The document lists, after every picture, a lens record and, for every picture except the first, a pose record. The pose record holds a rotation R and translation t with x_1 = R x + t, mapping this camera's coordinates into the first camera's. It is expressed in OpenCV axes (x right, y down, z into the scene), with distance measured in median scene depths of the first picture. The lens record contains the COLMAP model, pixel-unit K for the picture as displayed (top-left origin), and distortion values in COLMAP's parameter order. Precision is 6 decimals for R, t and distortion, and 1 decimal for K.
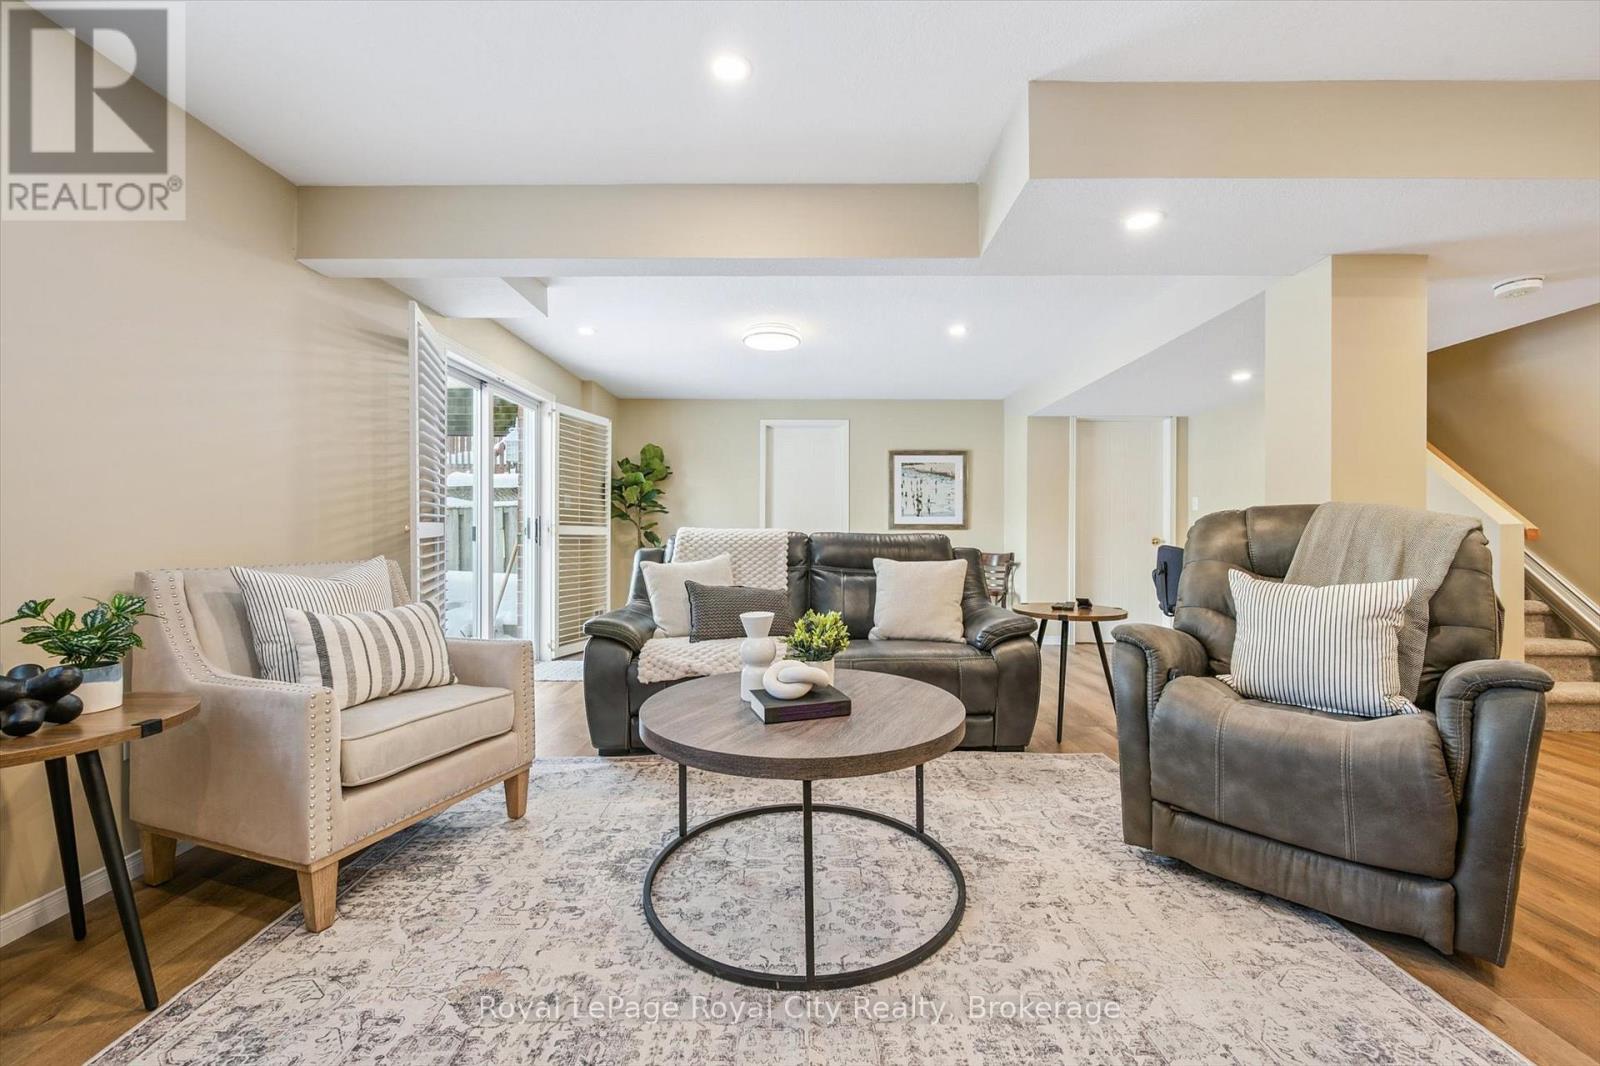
lens RADIAL K [[629.5, 0, 801.0], [0, 629.5, 527.1], [0, 0, 1]] dist [-0.000620, 0.000040]
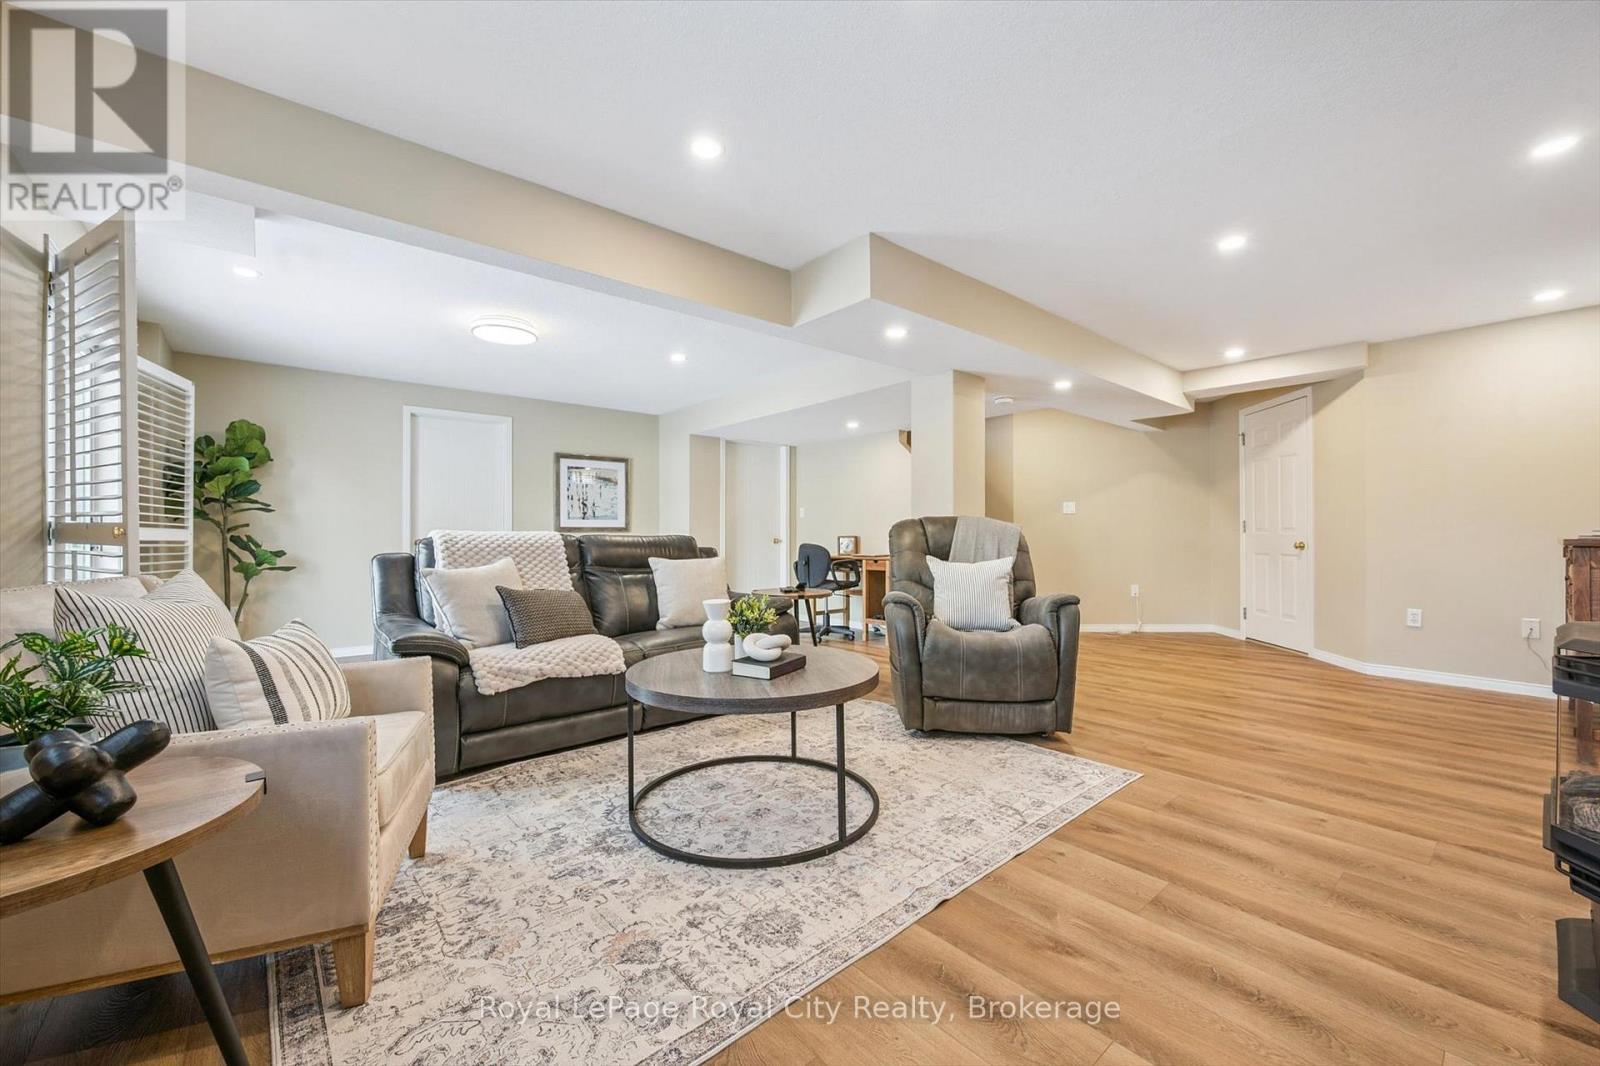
lens RADIAL K [[629.5, 0, 801.0], [0, 629.5, 527.1], [0, 0, 1]] dist [-0.000620, 0.000040]
pose [[0.759418, 0.003345, 0.650594, -0.637931], [-0.000513, 0.999990, -0.004543, 0.000582], [-0.650602, 0.003116, 0.759412, -0.027684]]
